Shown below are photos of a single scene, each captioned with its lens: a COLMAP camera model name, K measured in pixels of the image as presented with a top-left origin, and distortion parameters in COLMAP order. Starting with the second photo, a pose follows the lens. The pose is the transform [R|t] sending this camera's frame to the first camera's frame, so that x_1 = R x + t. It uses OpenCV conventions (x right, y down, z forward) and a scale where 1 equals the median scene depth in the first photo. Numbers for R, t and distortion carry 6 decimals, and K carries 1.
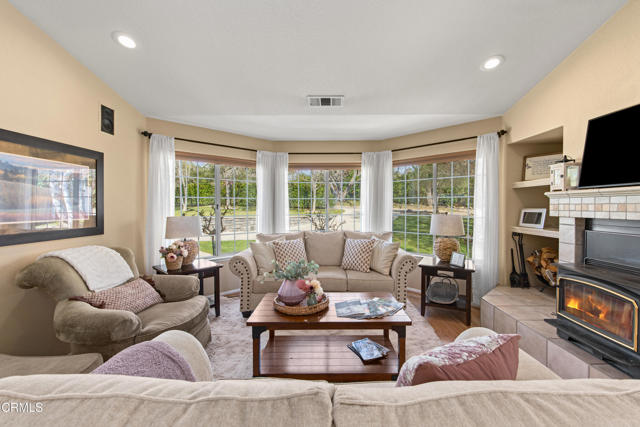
lens RADIAL K [[278.5, 0, 321.2], [0, 278.5, 209.6], [0, 0, 1]] dist [0.002092, 0.000238]
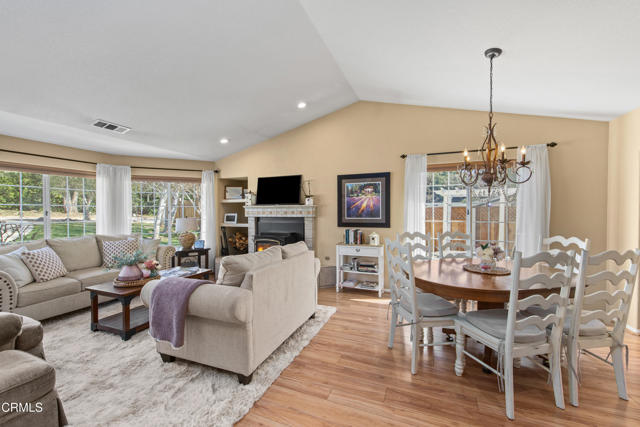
lens RADIAL K [[255.6, 0, 320.7], [0, 255.6, 214.6], [0, 0, 1]] dist [0.000182, 0.000000]
pose [[0.377702, -0.011042, 0.925861, -0.660842], [0.016267, 0.999854, 0.005288, 0.004208], [-0.925784, 0.013063, 0.377827, -0.257737]]
